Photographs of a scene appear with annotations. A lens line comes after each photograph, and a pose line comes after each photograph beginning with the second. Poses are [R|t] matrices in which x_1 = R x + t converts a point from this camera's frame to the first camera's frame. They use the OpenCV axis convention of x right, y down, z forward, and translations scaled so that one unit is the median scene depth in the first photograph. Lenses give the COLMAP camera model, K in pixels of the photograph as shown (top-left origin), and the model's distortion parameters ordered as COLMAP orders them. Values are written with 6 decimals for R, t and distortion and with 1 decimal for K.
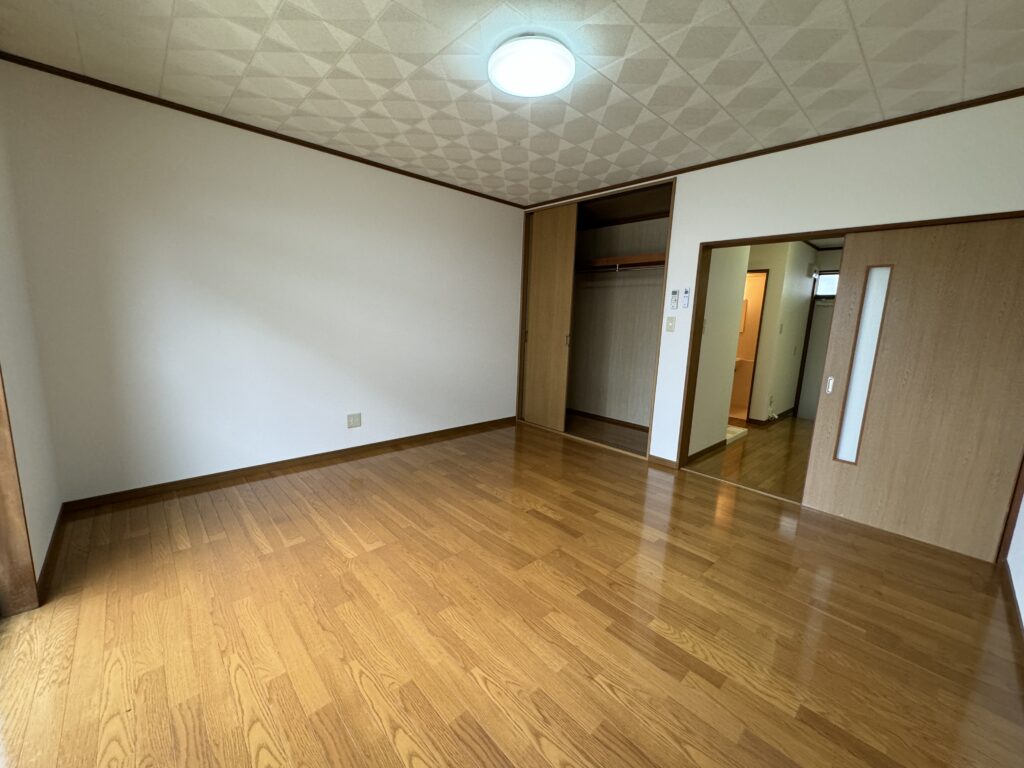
lens RADIAL K [[408.6, 0, 511.2], [0, 408.6, 379.6], [0, 0, 1]] dist [-0.001749, 0.000249]
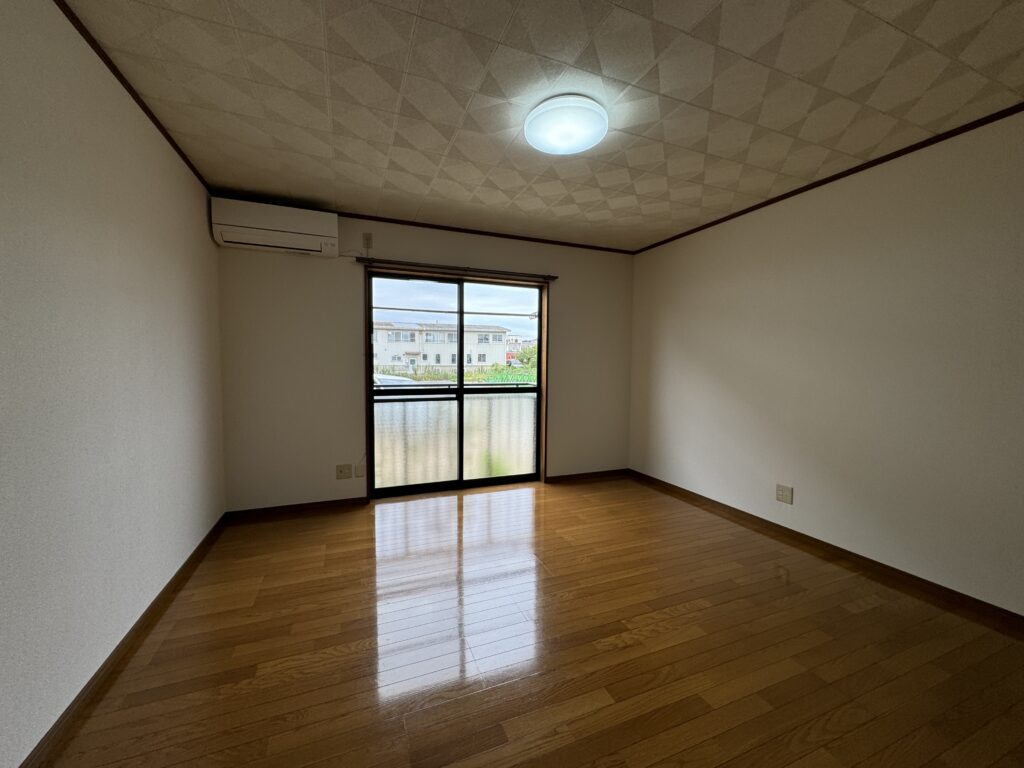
lens RADIAL K [[408.6, 0, 517.5], [0, 408.6, 392.3], [0, 0, 1]] dist [-0.001749, 0.000249]
pose [[-0.342979, 0.030770, -0.938839, 0.721846], [-0.160997, 0.982748, 0.091025, -0.113476], [0.925443, 0.182370, -0.332108, 0.916359]]
